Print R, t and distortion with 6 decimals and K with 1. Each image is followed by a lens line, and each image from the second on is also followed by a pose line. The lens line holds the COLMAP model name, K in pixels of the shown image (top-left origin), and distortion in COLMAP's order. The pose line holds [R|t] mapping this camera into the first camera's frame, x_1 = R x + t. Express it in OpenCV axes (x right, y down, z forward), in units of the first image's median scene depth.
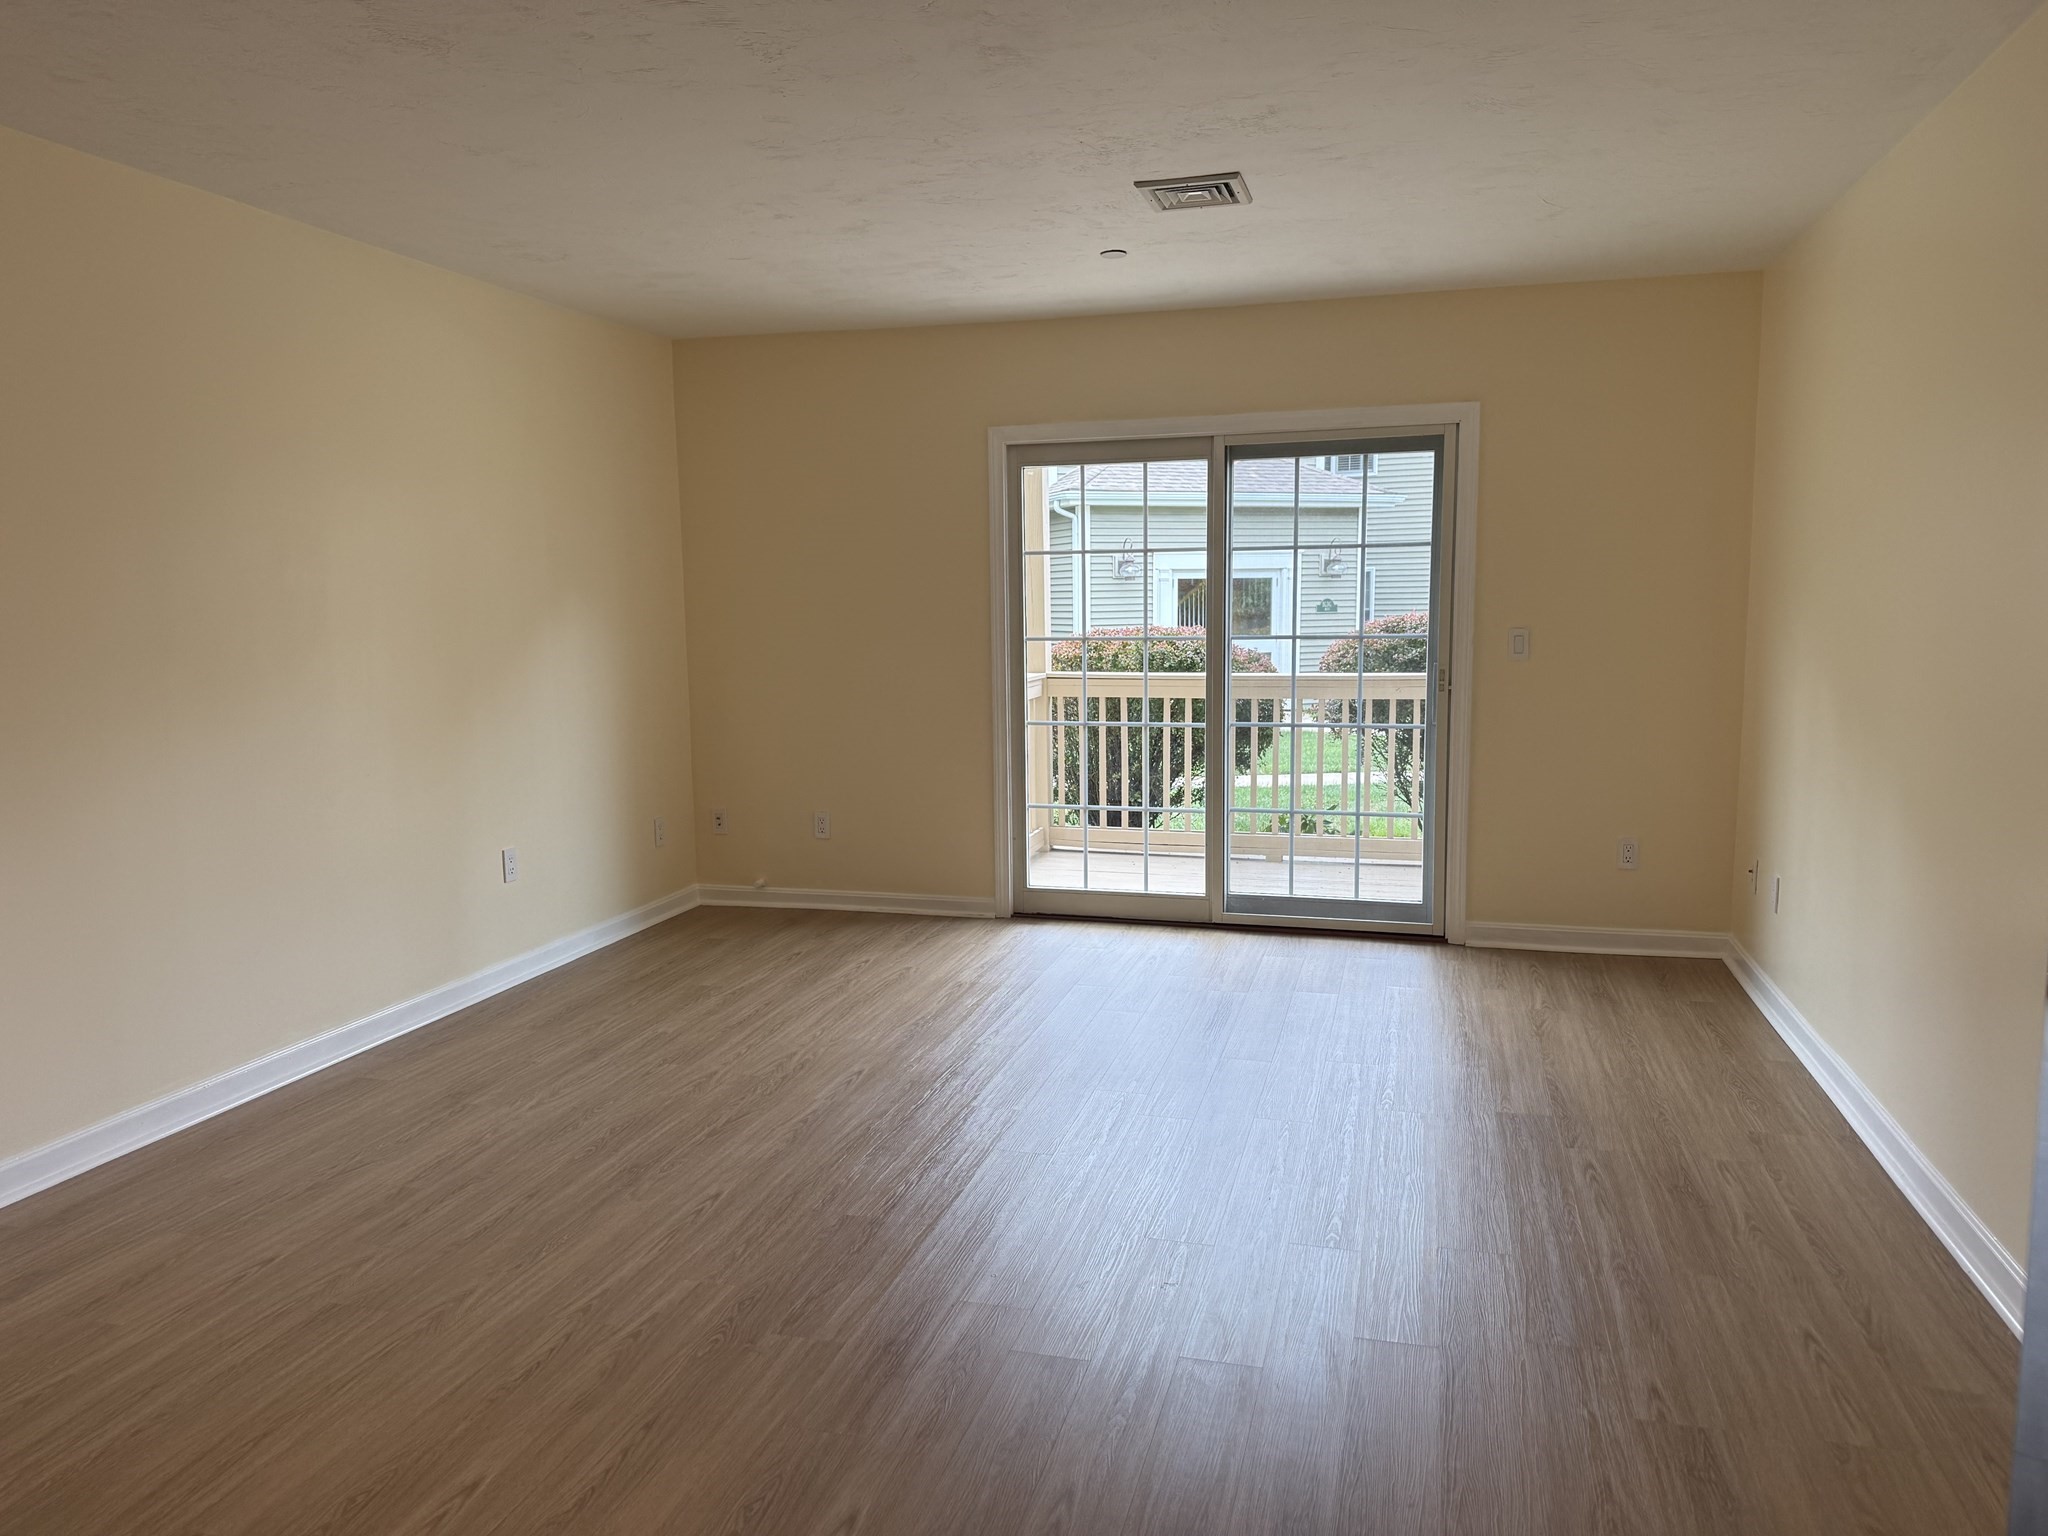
lens RADIAL K [[1447.9, 0, 1013.5], [0, 1447.9, 774.1], [0, 0, 1]] dist [0.075383, -0.016228]
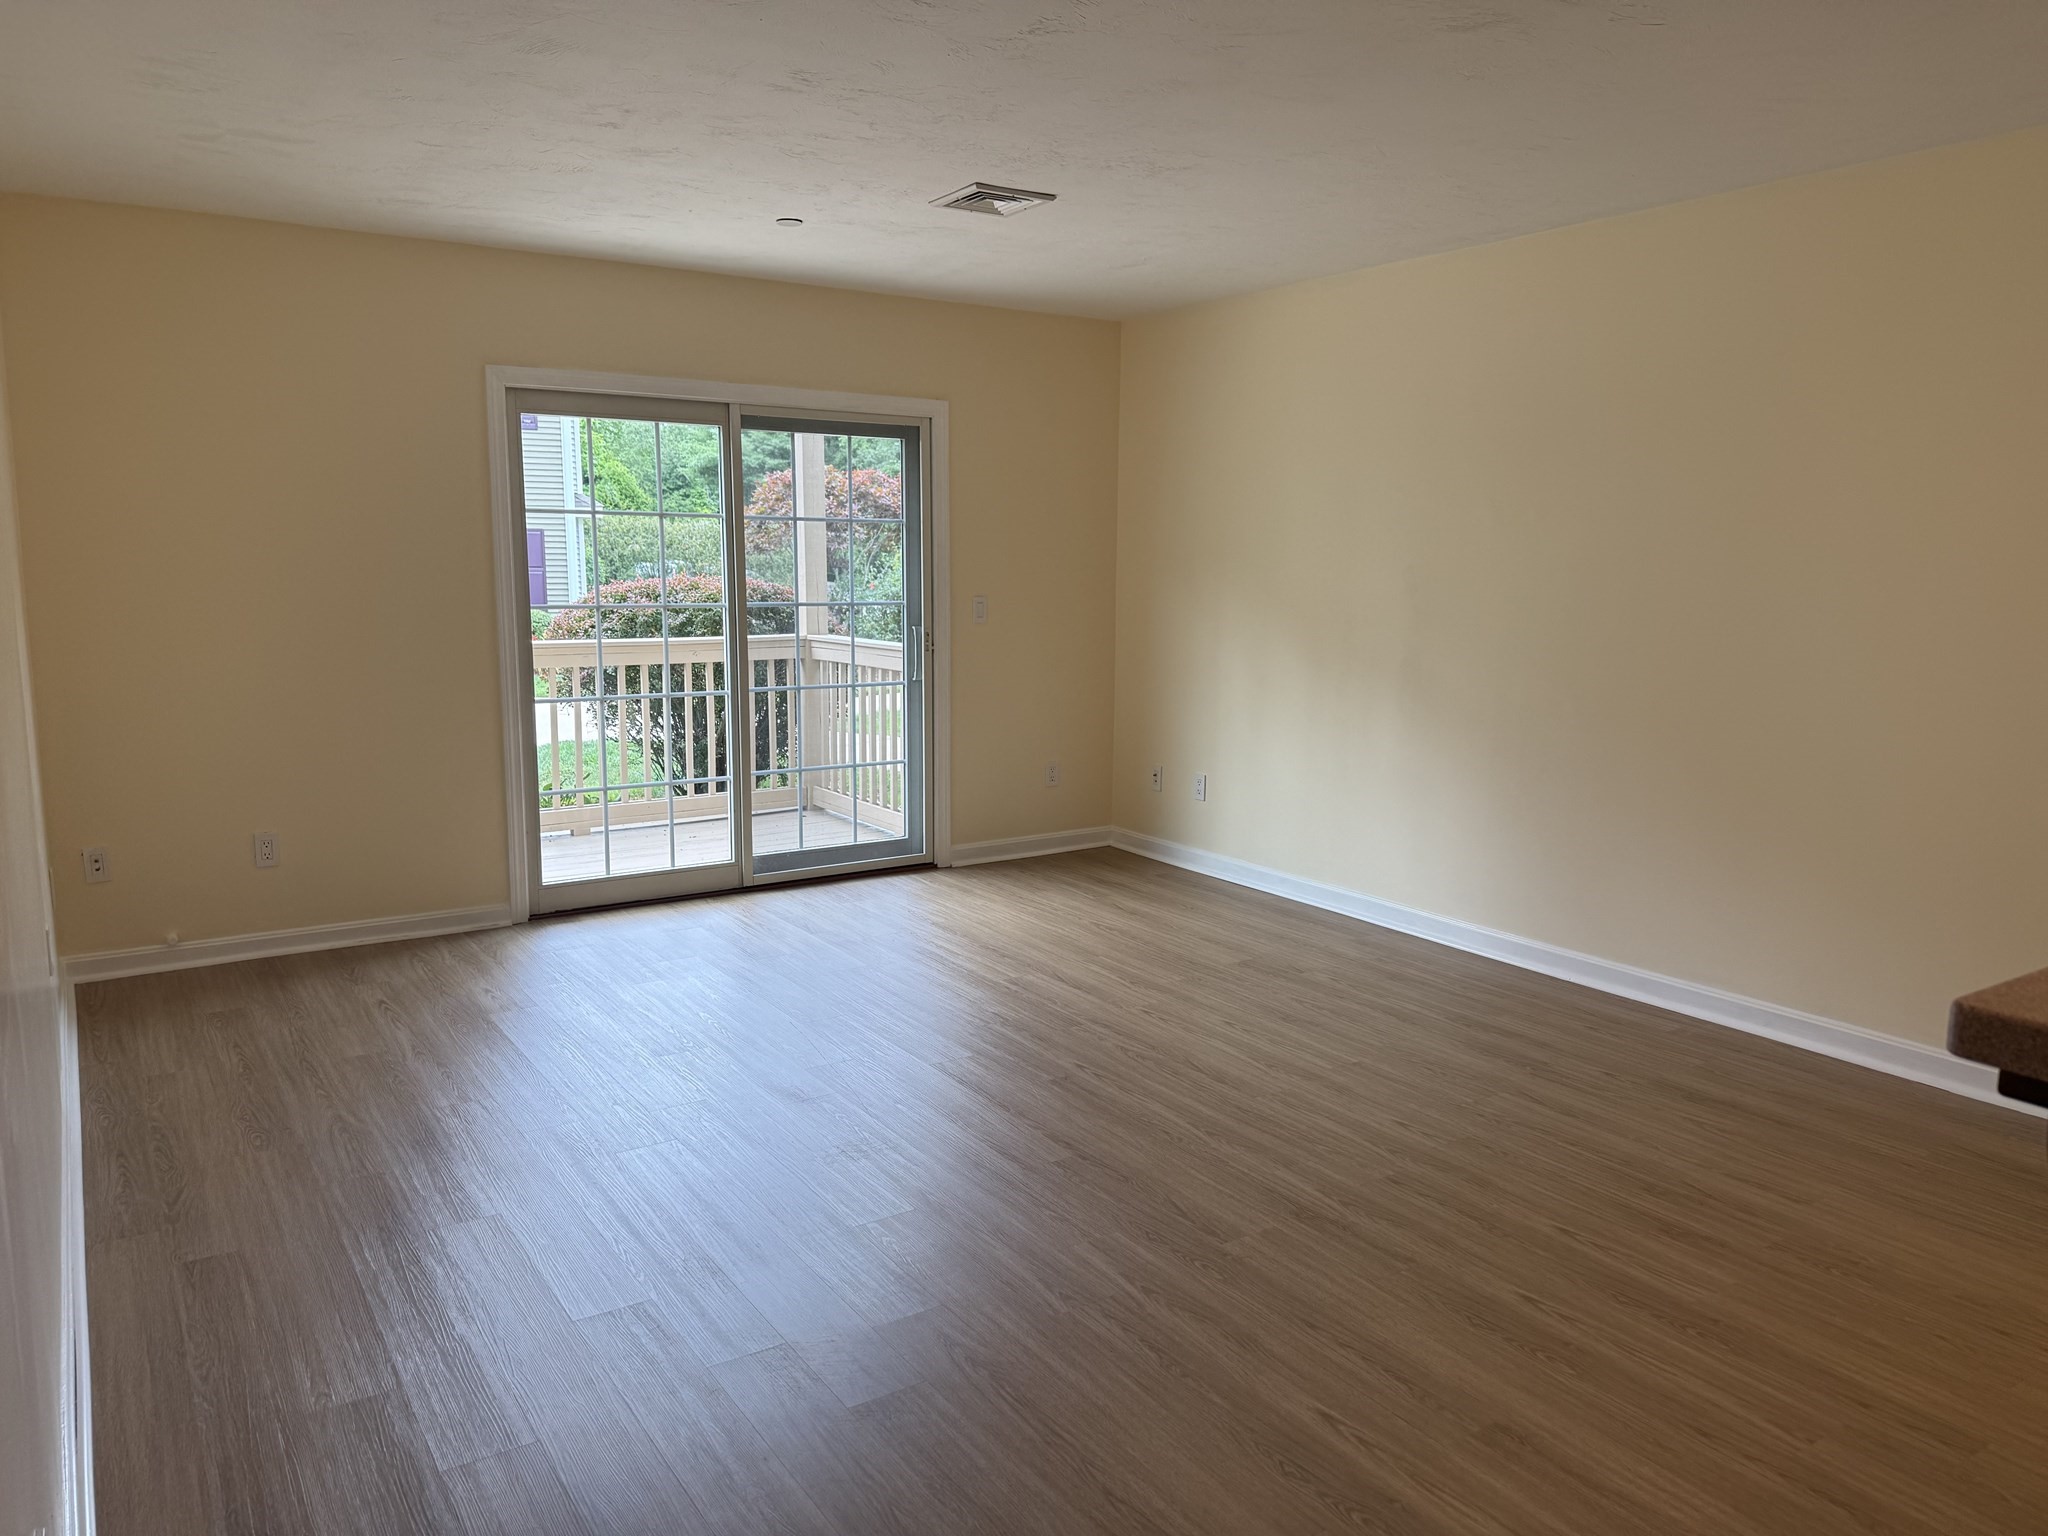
lens RADIAL K [[1447.9, 0, 1027.9], [0, 1447.9, 752.1], [0, 0, 1]] dist [0.075383, -0.016228]
pose [[0.641340, -0.085398, 0.762489, -0.511154], [0.081368, 0.995752, 0.043084, -0.018555], [-0.762930, 0.034411, 0.645565, 0.195584]]
